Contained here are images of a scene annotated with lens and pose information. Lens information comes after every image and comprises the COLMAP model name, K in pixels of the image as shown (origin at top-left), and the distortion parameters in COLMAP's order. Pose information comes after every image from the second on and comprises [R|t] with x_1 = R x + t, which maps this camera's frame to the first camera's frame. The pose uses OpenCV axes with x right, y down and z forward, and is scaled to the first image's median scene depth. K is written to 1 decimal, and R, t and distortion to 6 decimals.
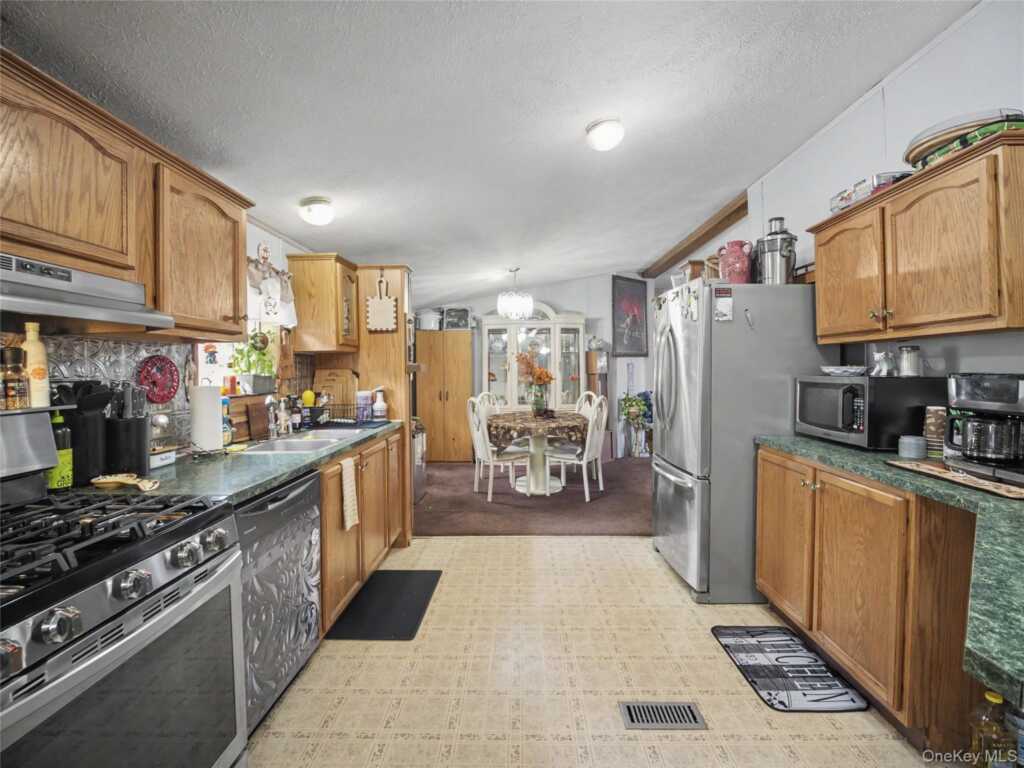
lens RADIAL K [[470.2, 0, 514.5], [0, 470.2, 372.5], [0, 0, 1]] dist [-0.015783, -0.000645]
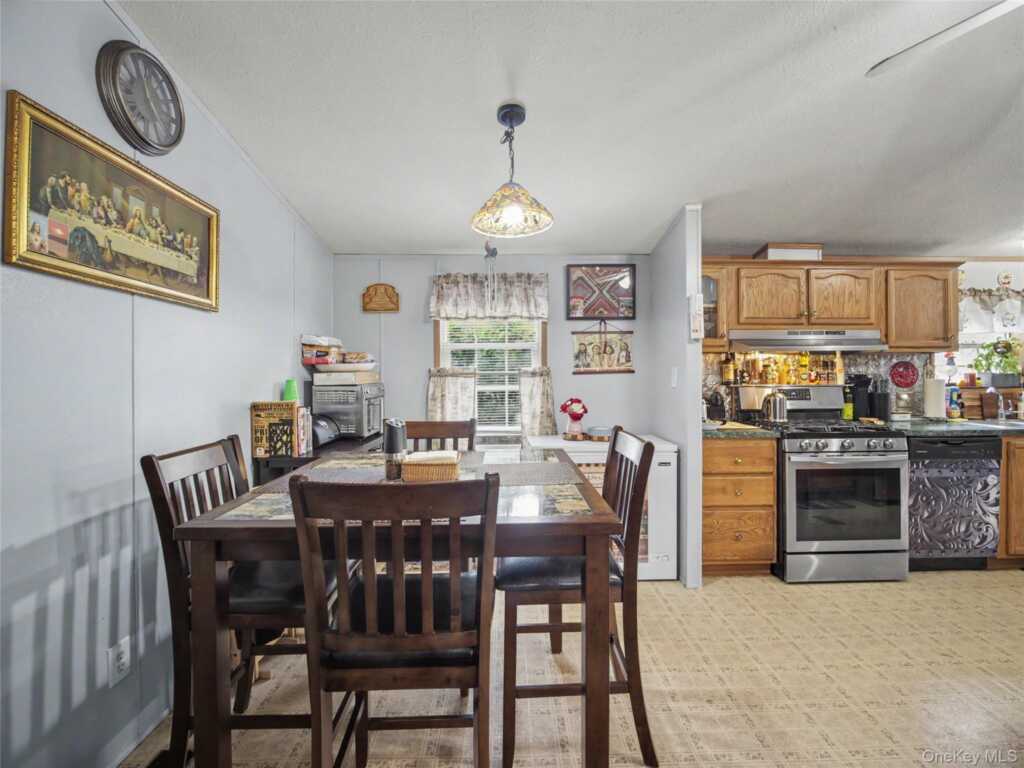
lens RADIAL K [[470.2, 0, 514.5], [0, 470.2, 372.5], [0, 0, 1]] dist [-0.015783, -0.000645]
pose [[0.034942, 0.005720, -0.999373, 0.639310], [-0.002536, 0.999981, 0.005635, 0.000289], [0.999386, 0.002337, 0.034956, -0.375187]]
